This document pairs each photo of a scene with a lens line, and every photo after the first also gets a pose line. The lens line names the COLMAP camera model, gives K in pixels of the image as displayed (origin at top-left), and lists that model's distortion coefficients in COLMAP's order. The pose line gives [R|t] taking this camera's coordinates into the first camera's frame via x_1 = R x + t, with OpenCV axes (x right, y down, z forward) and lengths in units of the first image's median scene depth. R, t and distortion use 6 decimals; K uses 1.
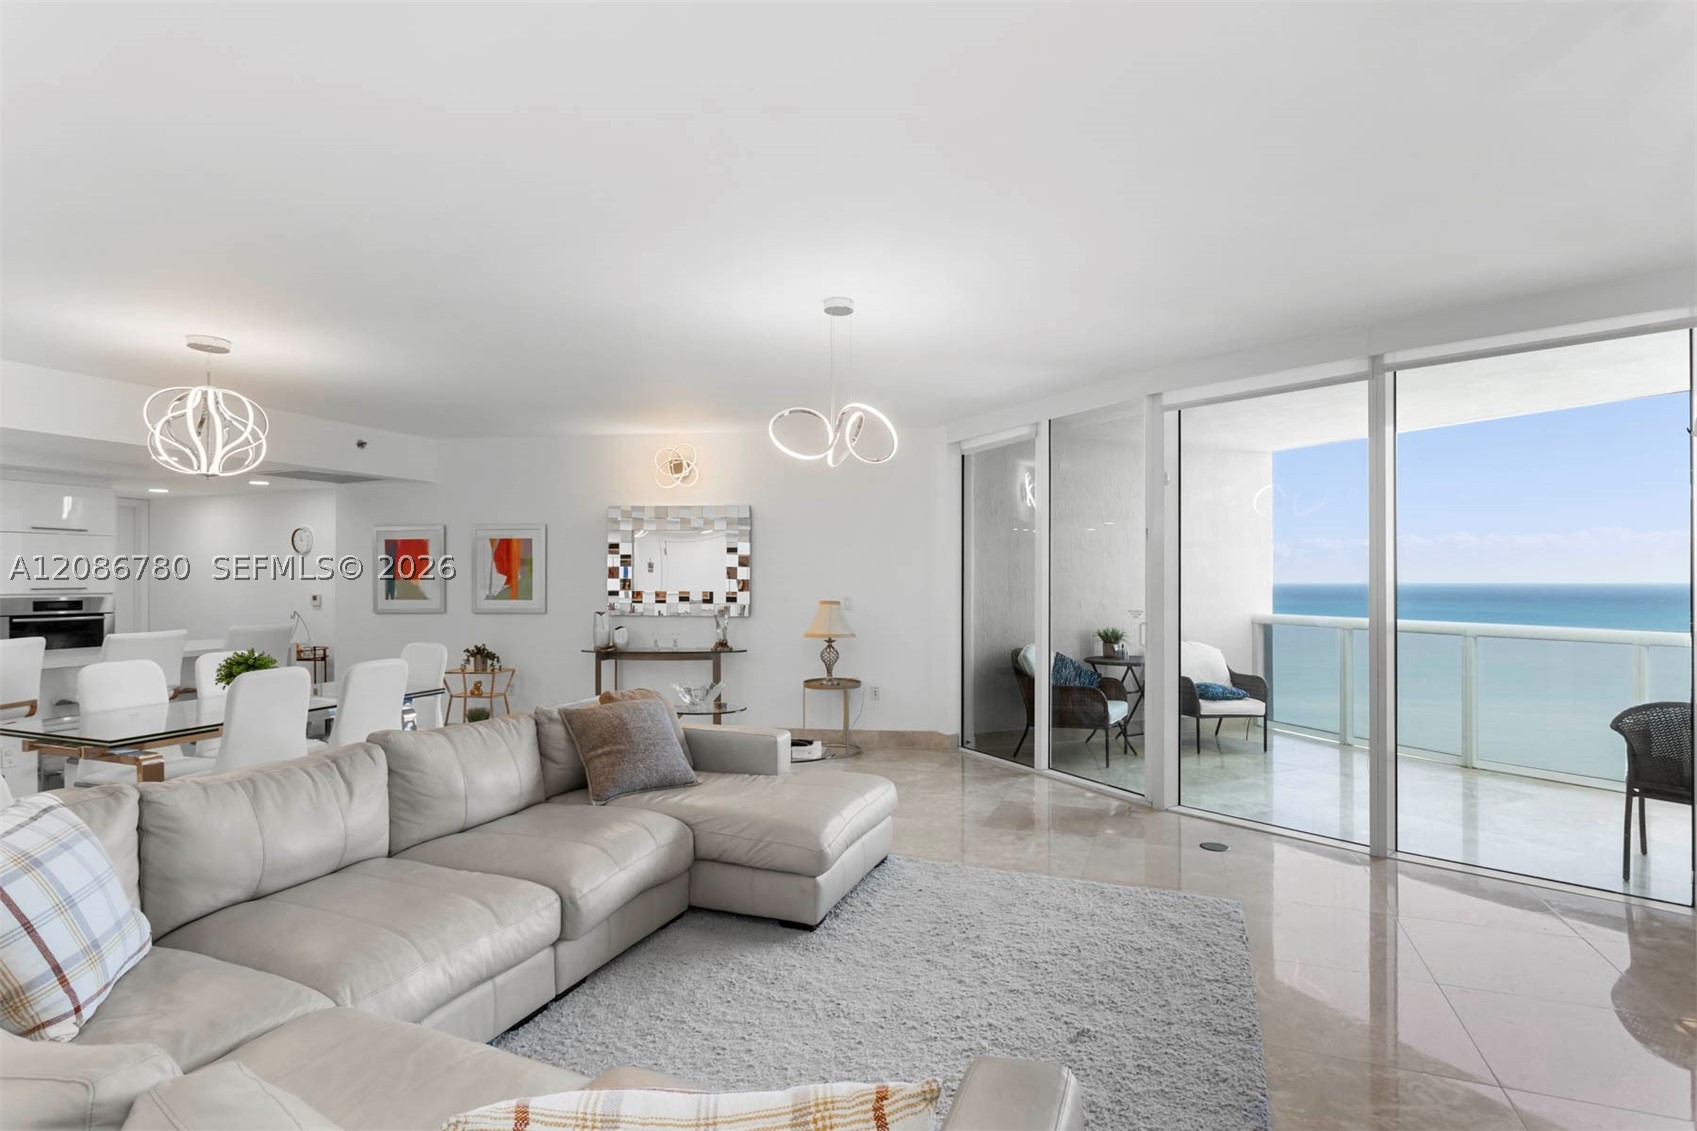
lens RADIAL K [[841.7, 0, 838.6], [0, 841.7, 563.6], [0, 0, 1]] dist [-0.014969, 0.009910]
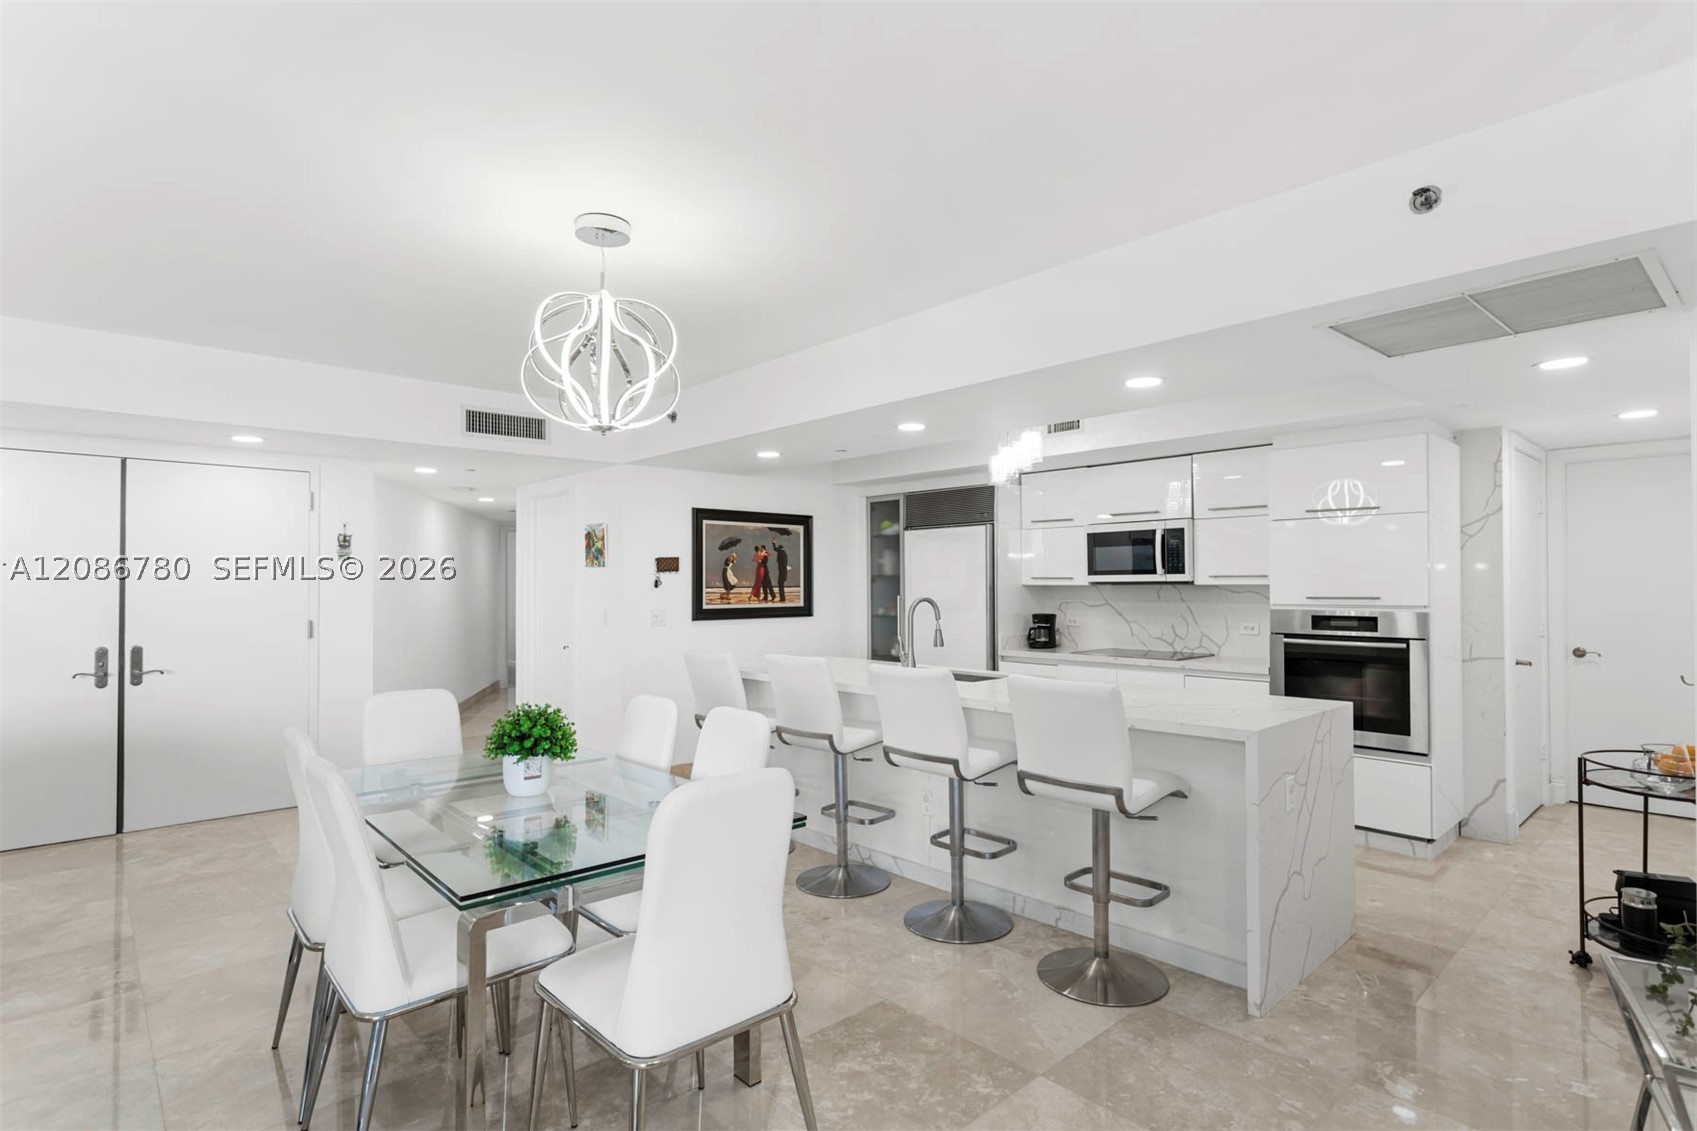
lens RADIAL K [[841.7, 0, 845.2], [0, 841.7, 575.8], [0, 0, 1]] dist [-0.014969, 0.009910]
pose [[-0.429455, -0.005256, -0.903073, -0.149689], [0.021243, 0.999648, -0.015921, 0.014133], [0.902838, -0.026021, -0.429192, 0.901714]]
